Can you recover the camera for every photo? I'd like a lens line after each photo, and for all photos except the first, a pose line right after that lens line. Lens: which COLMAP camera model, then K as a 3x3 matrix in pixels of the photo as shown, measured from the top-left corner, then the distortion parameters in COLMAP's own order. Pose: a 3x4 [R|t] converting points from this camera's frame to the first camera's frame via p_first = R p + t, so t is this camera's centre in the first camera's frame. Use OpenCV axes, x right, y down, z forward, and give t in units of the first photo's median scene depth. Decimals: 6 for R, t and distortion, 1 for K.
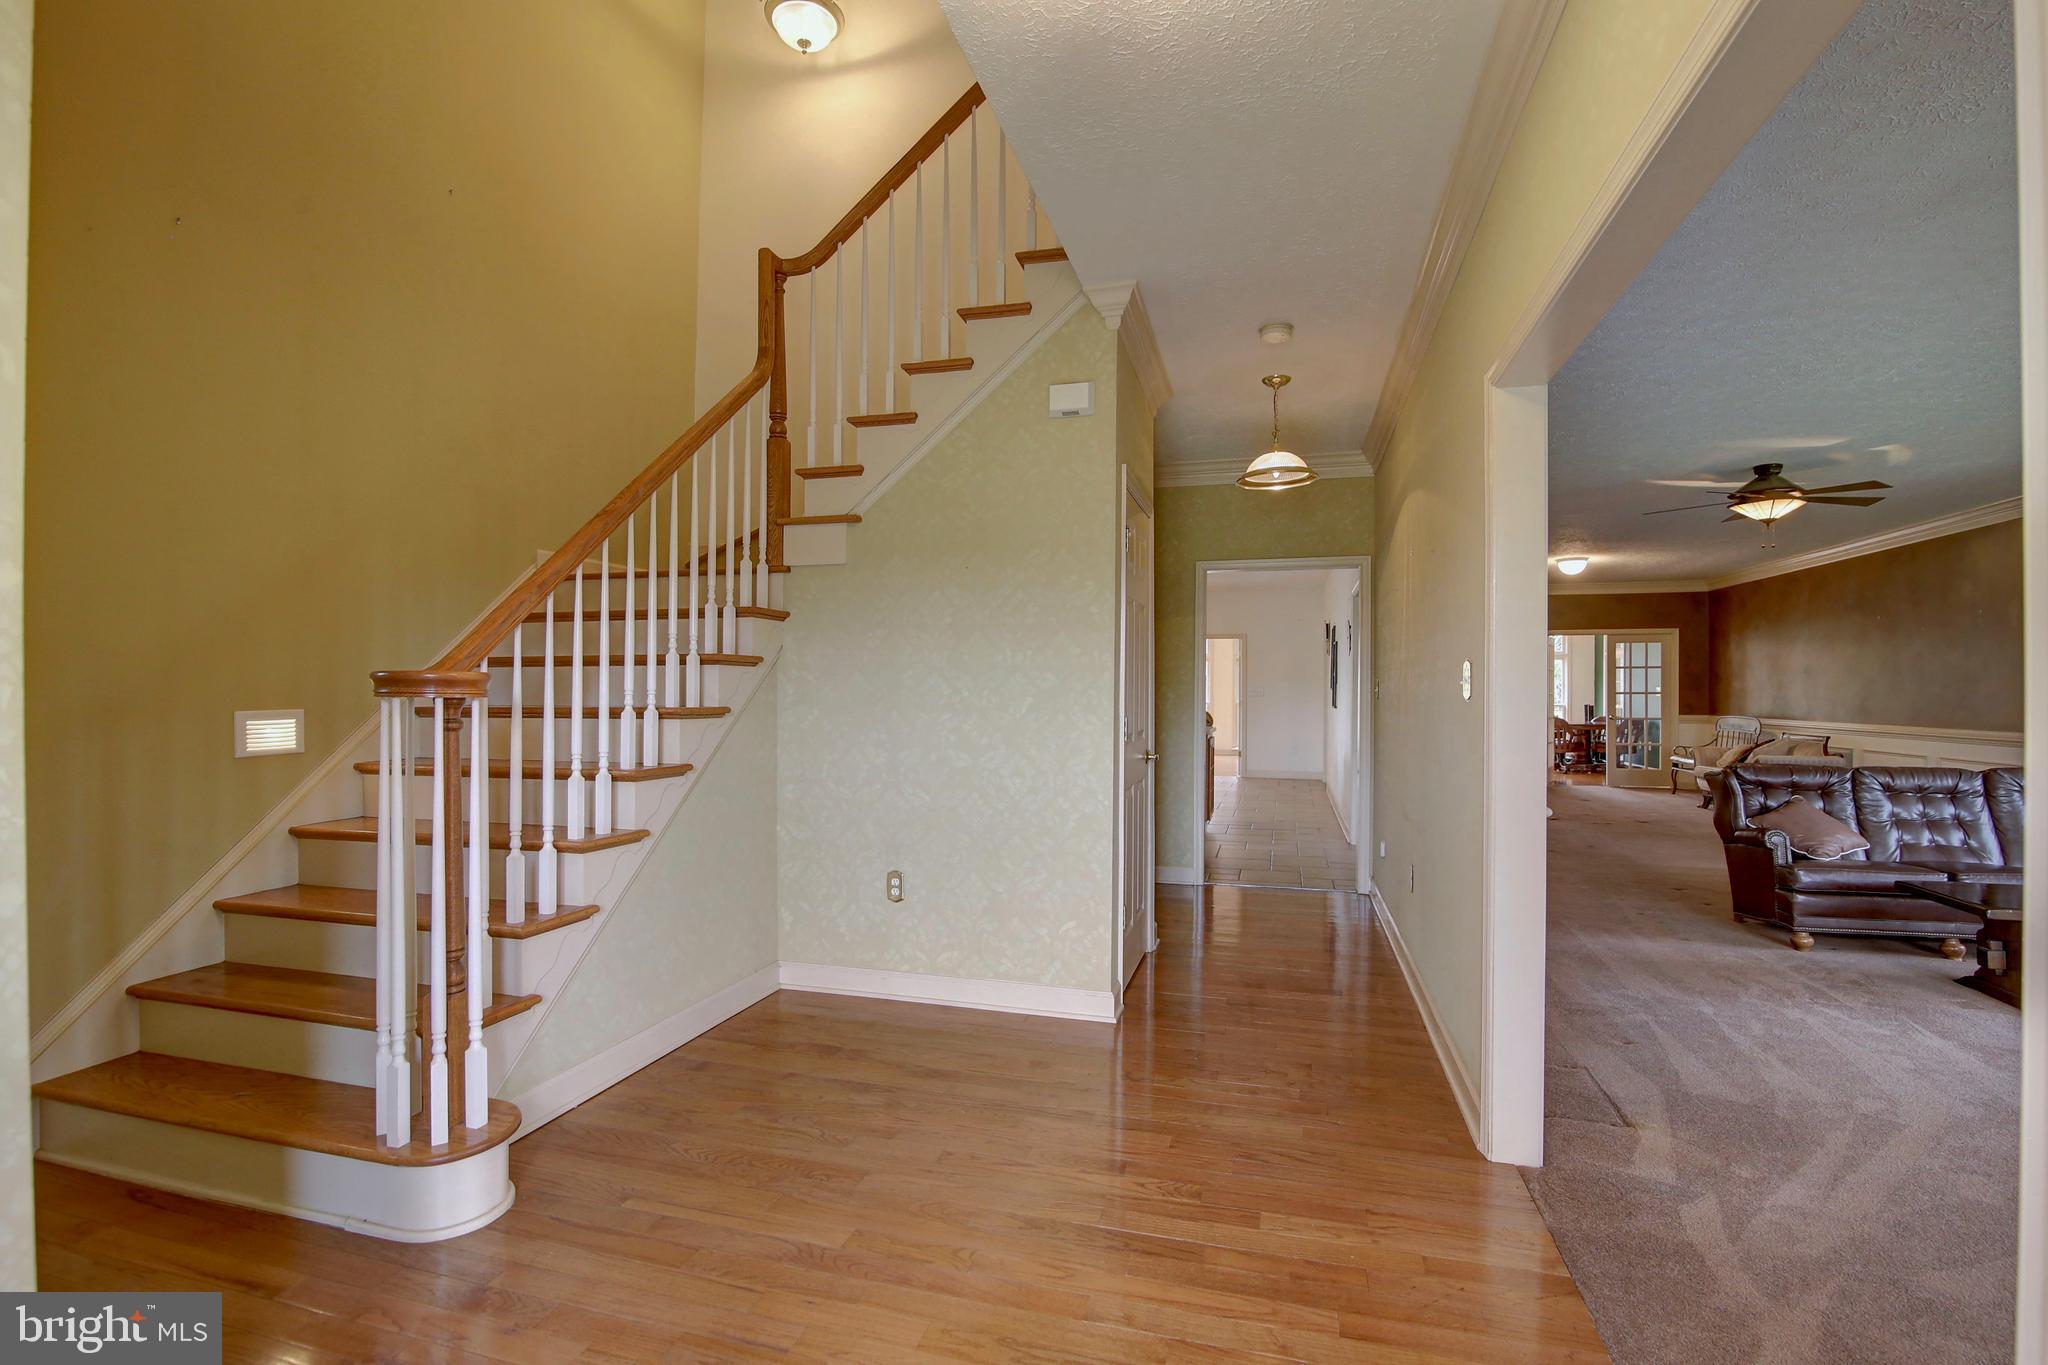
lens RADIAL K [[964.1, 0, 1027.0], [0, 964.1, 684.9], [0, 0, 1]] dist [-0.022219, 0.005708]
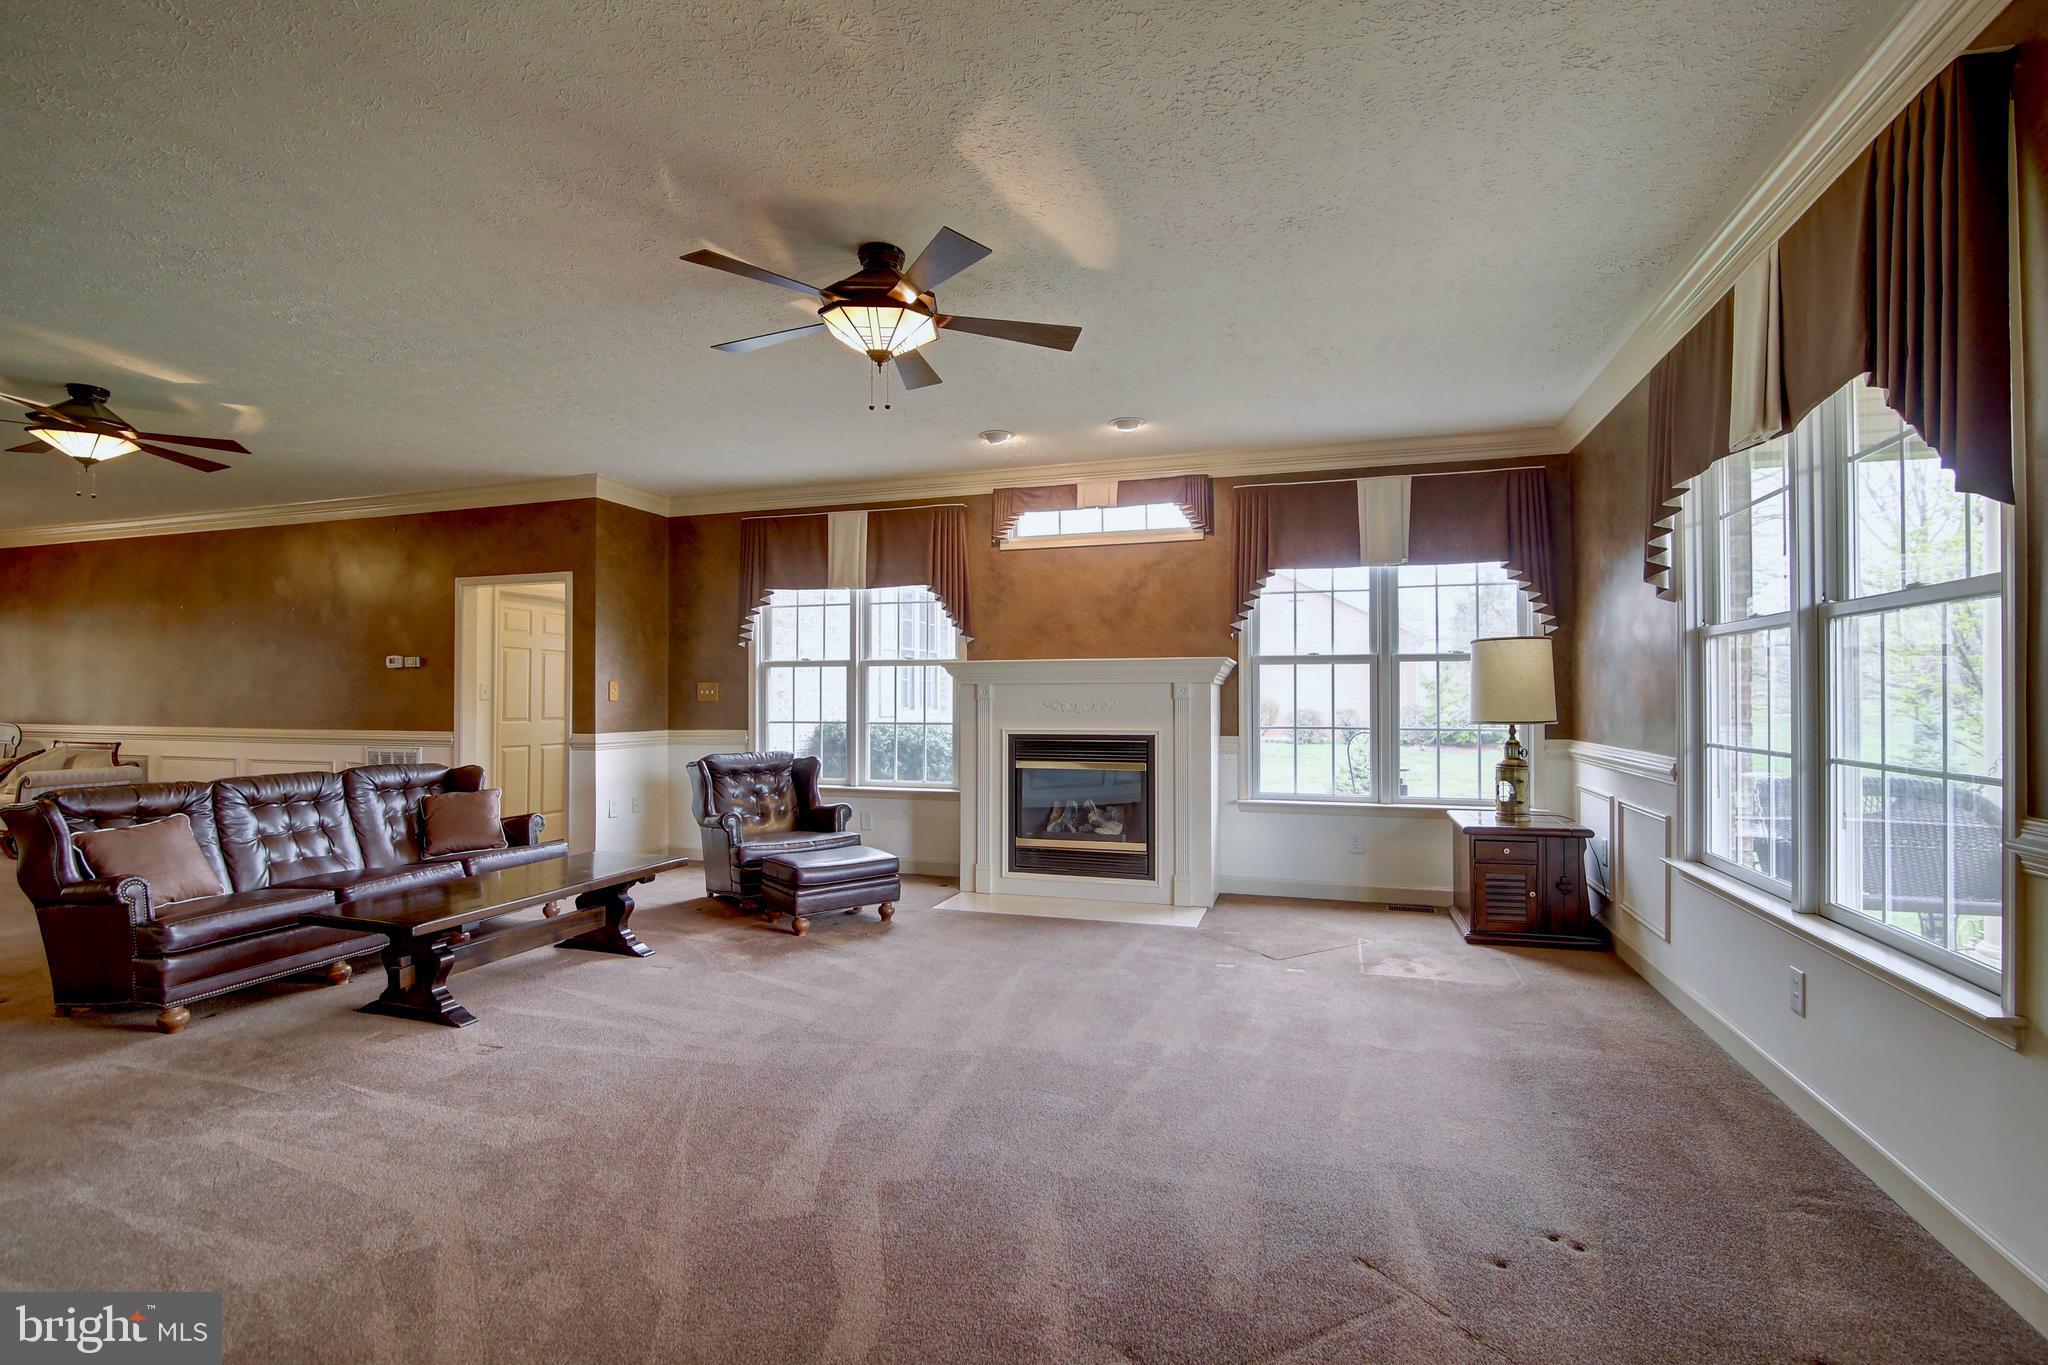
lens RADIAL K [[964.1, 0, 1027.0], [0, 964.1, 684.9], [0, 0, 1]] dist [-0.022219, 0.005708]
pose [[0.066612, 0.005761, 0.997762, 0.101306], [-0.005206, 0.999972, -0.005426, 0.005489], [-0.997765, -0.004833, 0.066640, 0.256292]]
